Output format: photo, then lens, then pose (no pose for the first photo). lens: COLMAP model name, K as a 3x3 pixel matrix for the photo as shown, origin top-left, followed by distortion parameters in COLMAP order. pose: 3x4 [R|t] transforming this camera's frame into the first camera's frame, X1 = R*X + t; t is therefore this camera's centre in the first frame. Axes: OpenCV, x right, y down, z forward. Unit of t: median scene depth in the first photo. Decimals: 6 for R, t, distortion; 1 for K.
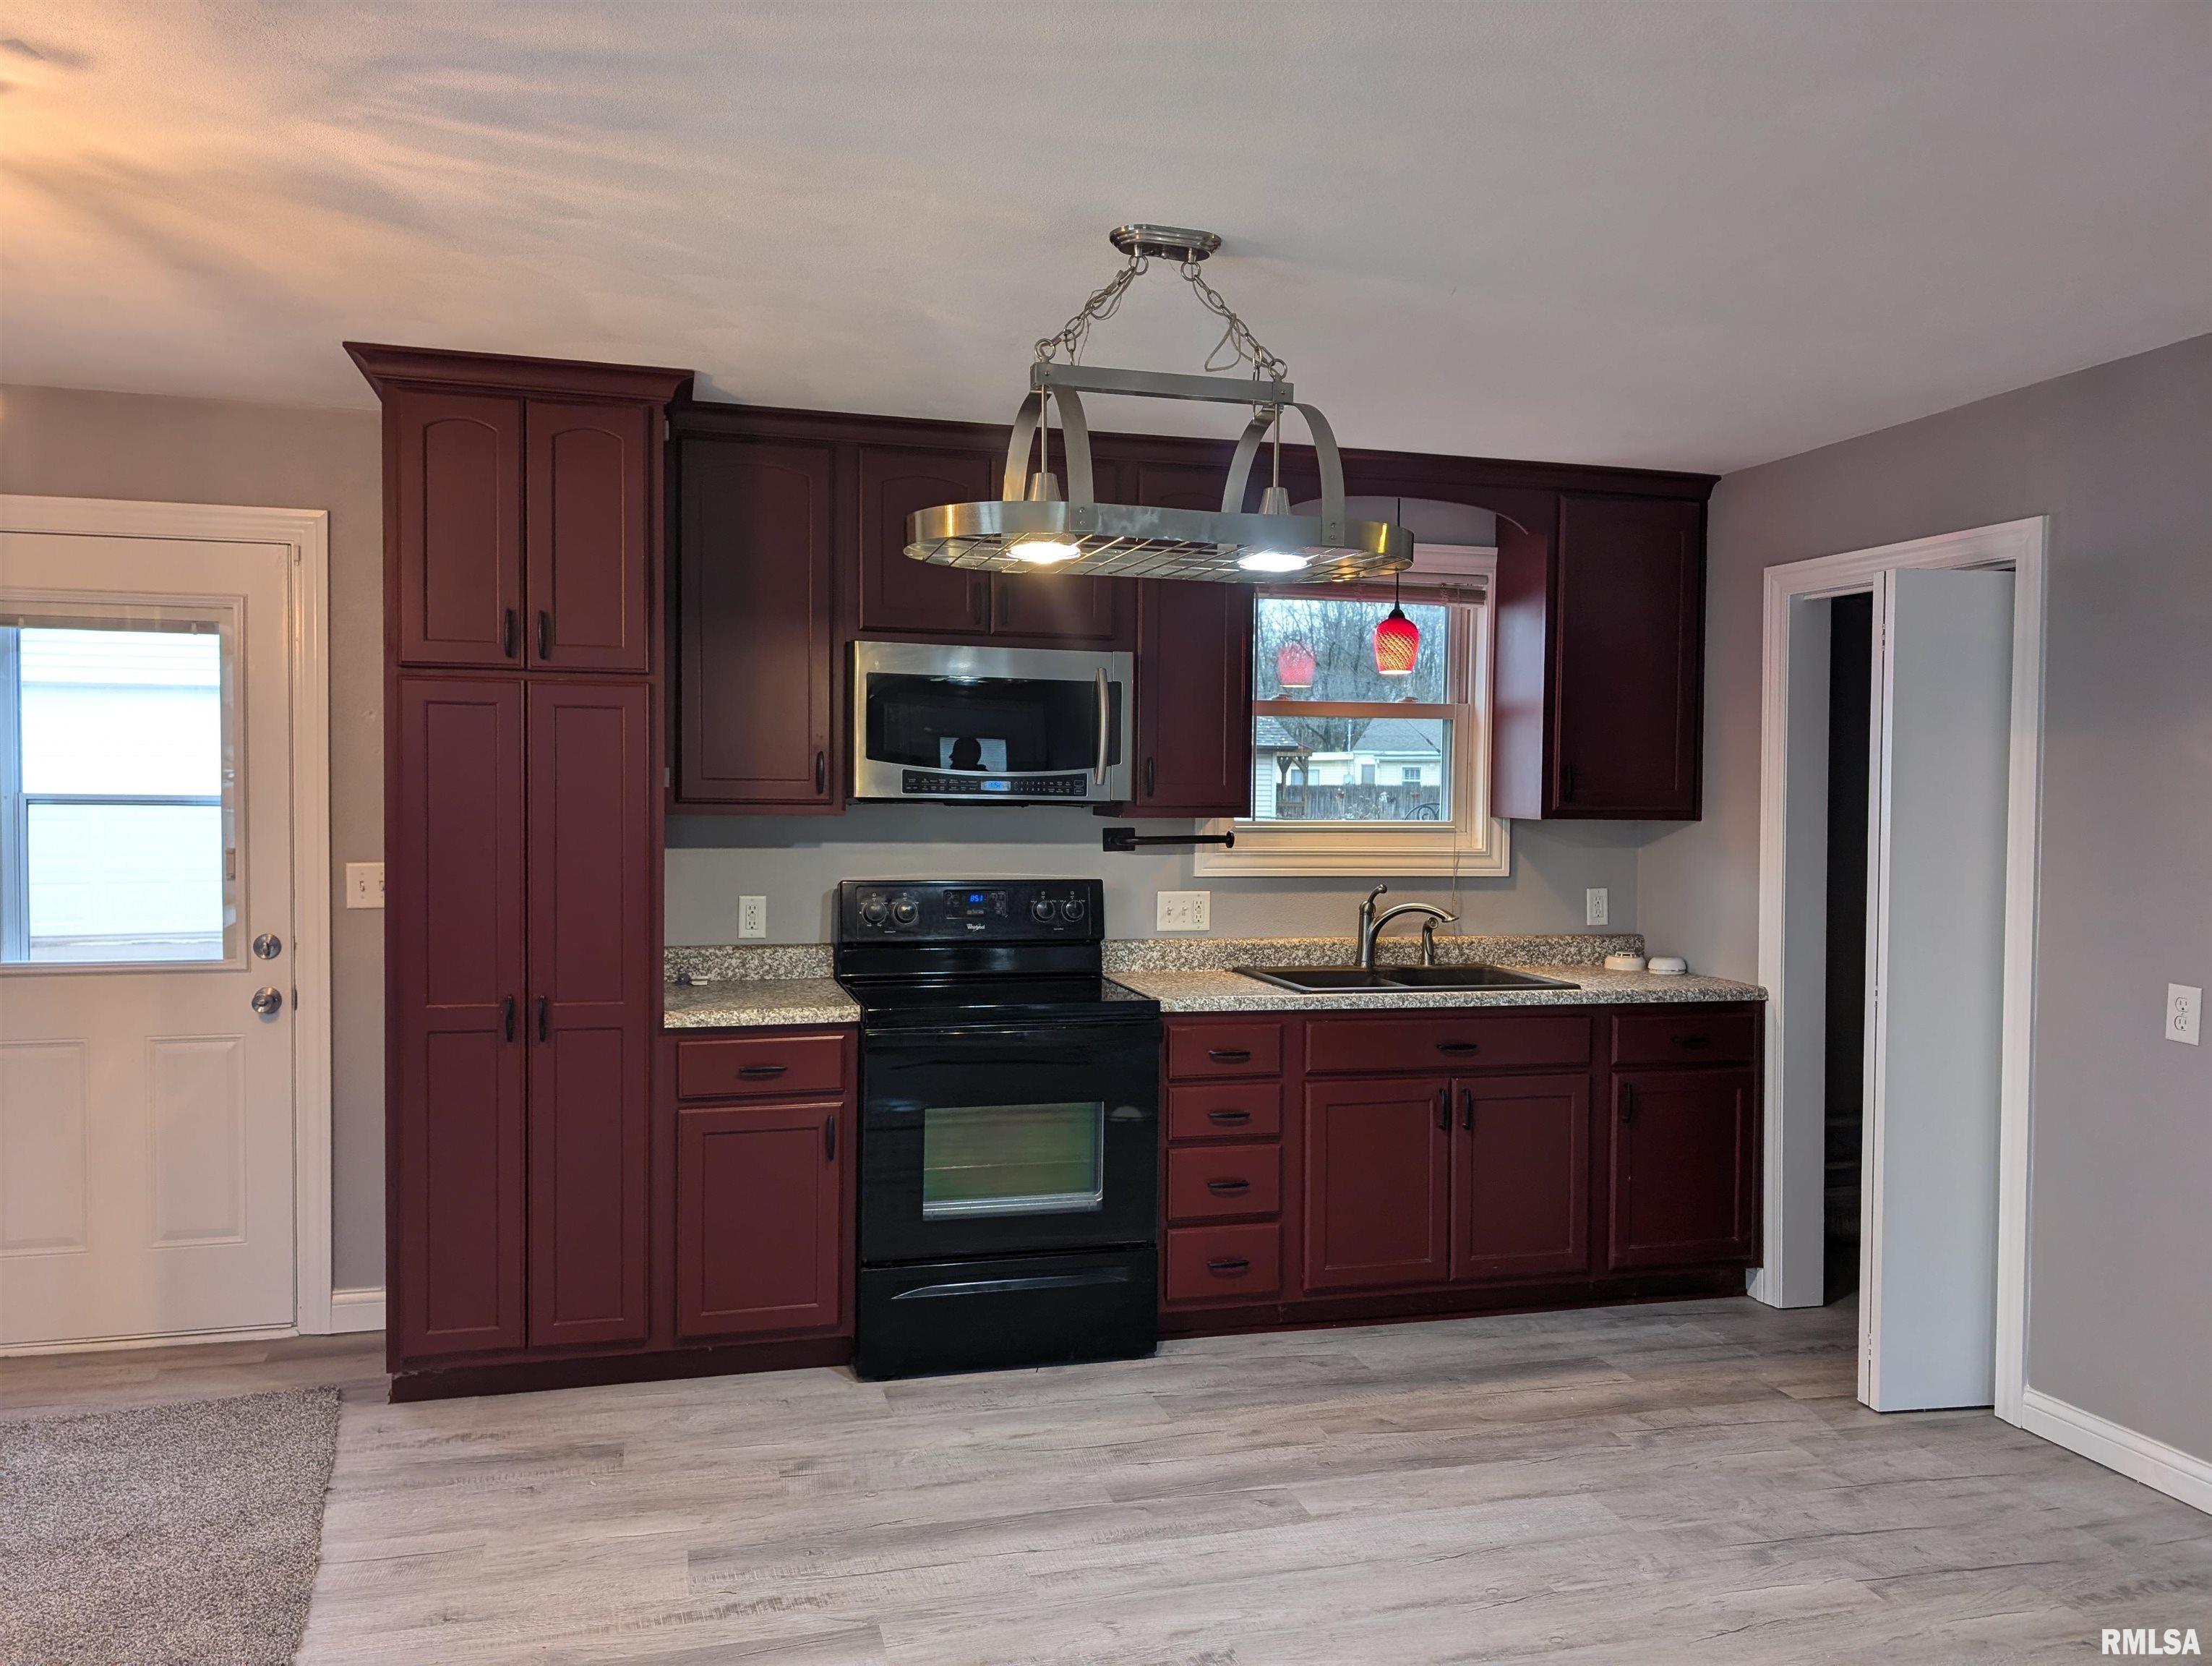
lens RADIAL K [[1578.7, 0, 1097.2], [0, 1578.7, 825.9], [0, 0, 1]] dist [0.001403, -0.003252]
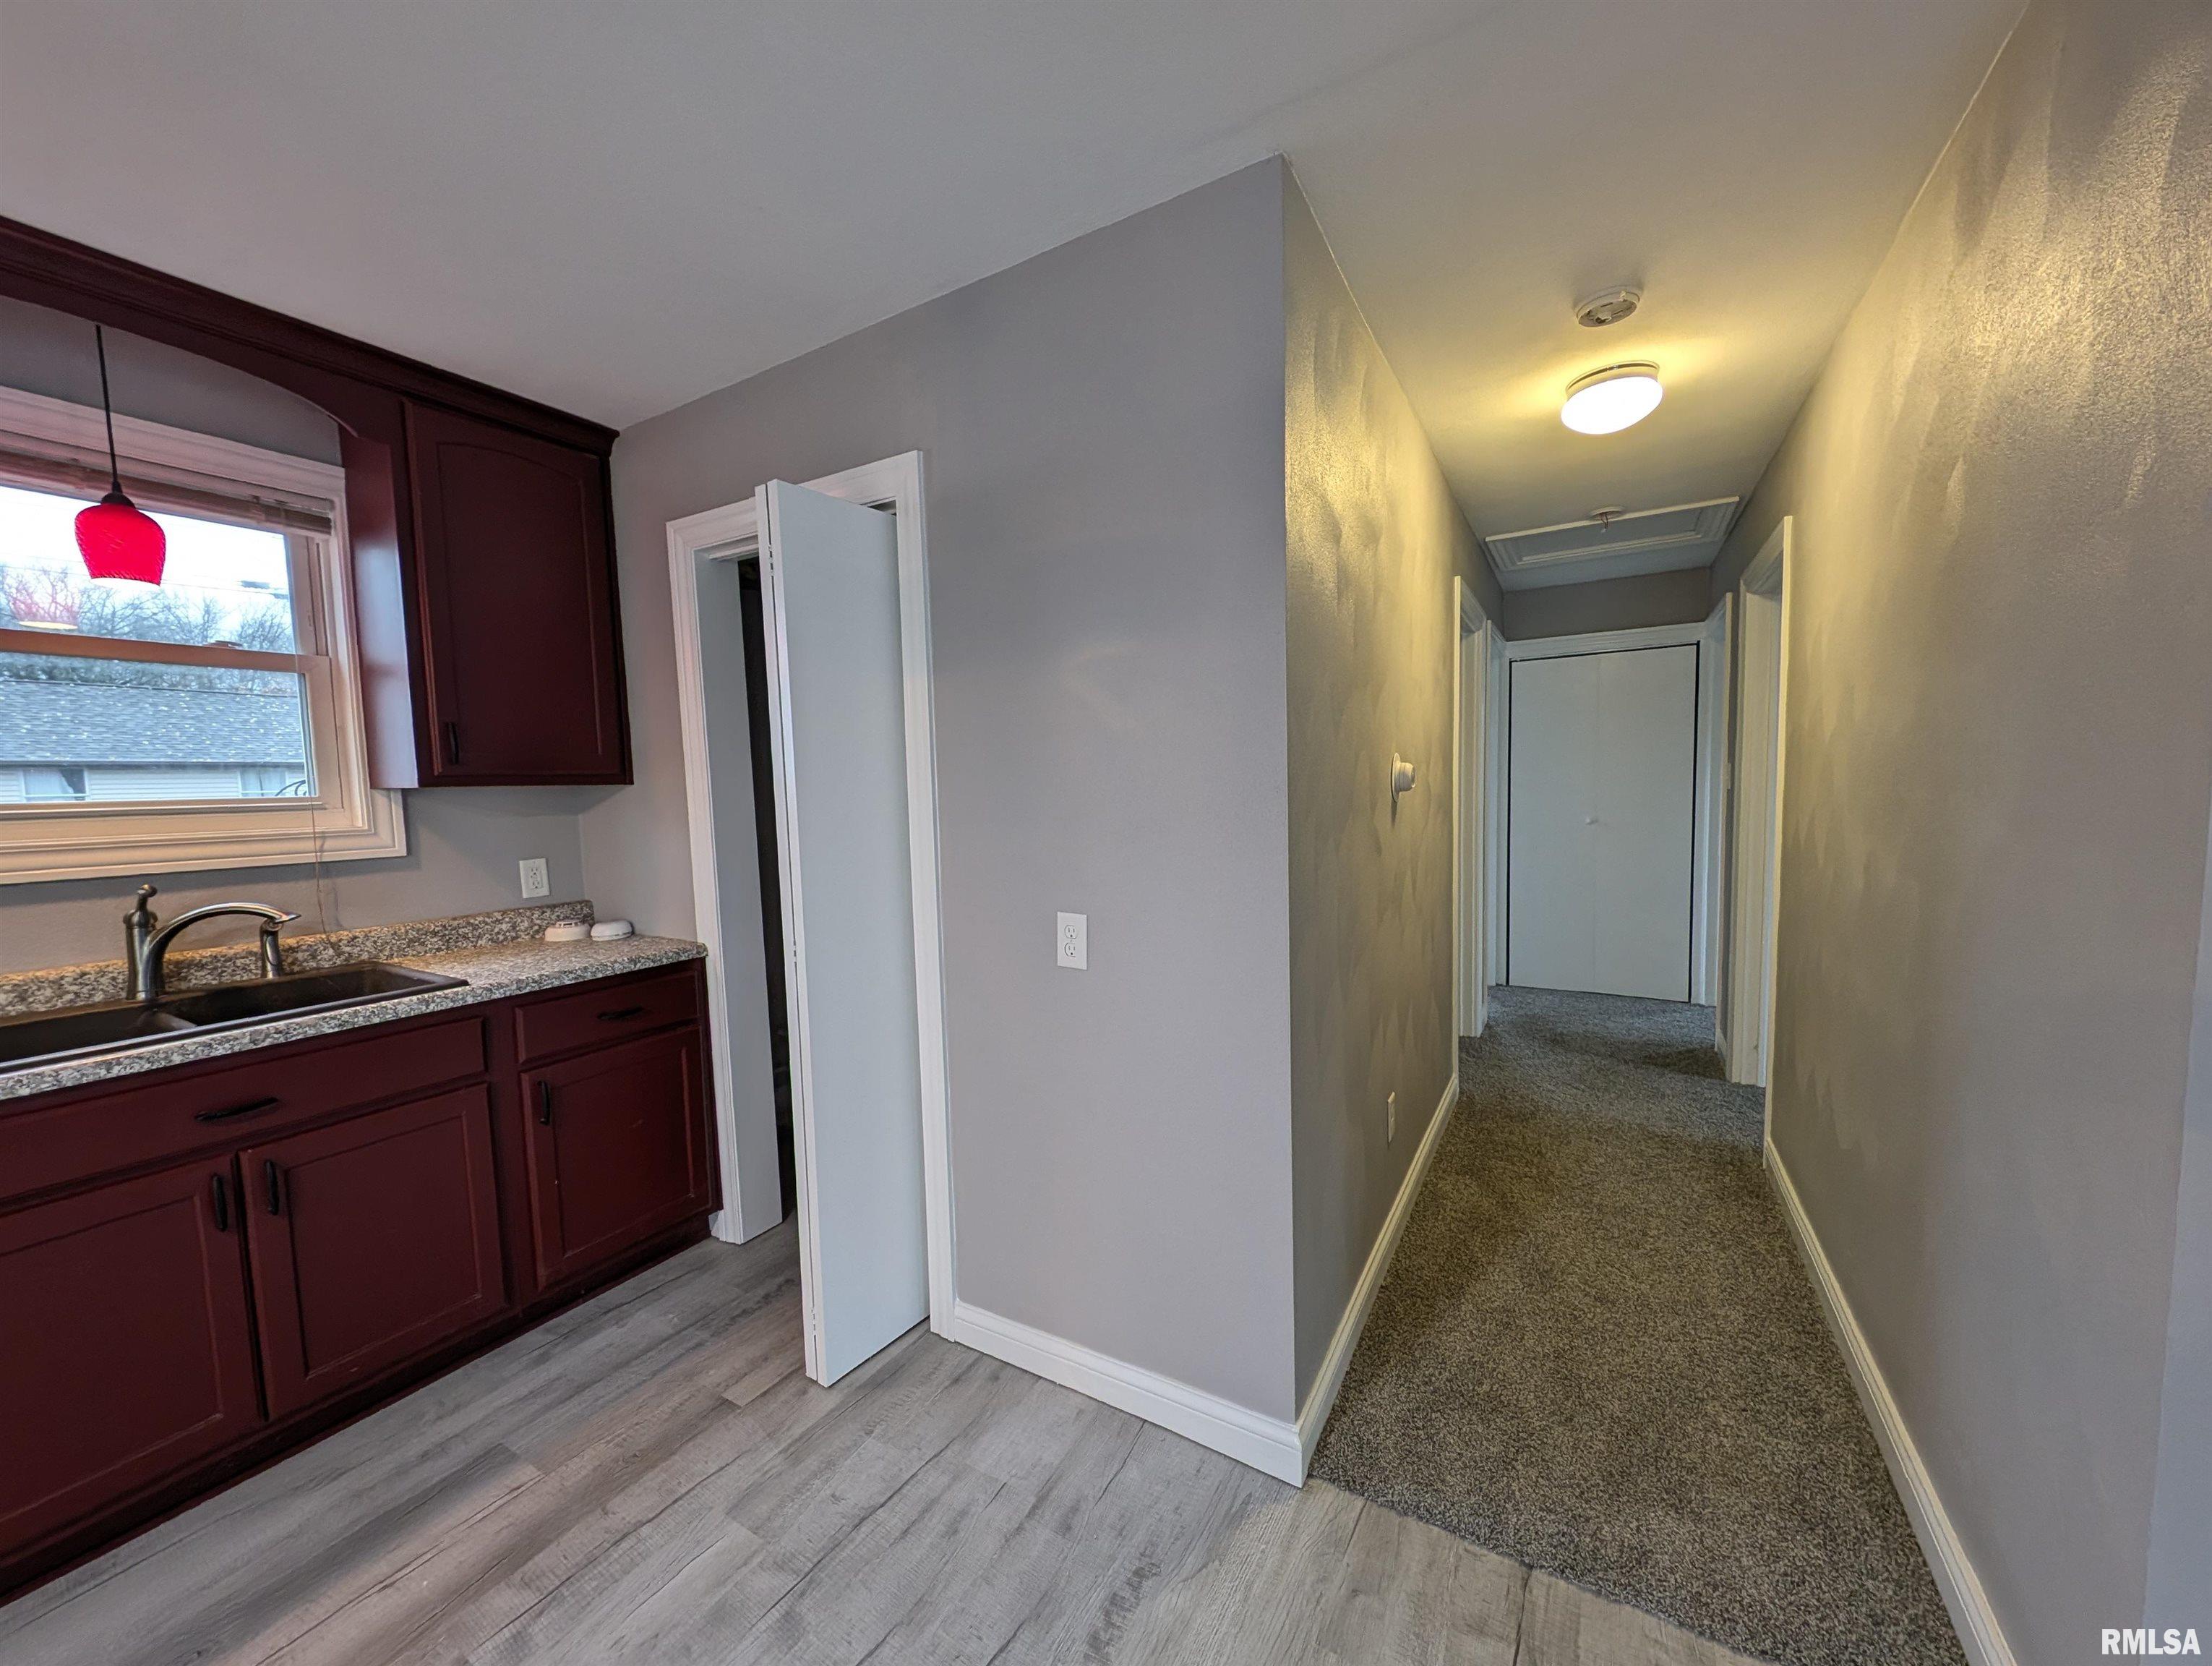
lens RADIAL K [[834.4, 0, 1083.3], [0, 834.4, 844.7], [0, 0, 1]] dist [0.000301, -0.000120]
pose [[0.731985, -0.082250, 0.676337, 0.254469], [0.051361, 0.996523, 0.065601, 0.016826], [-0.679382, -0.013282, 0.733665, 0.457970]]
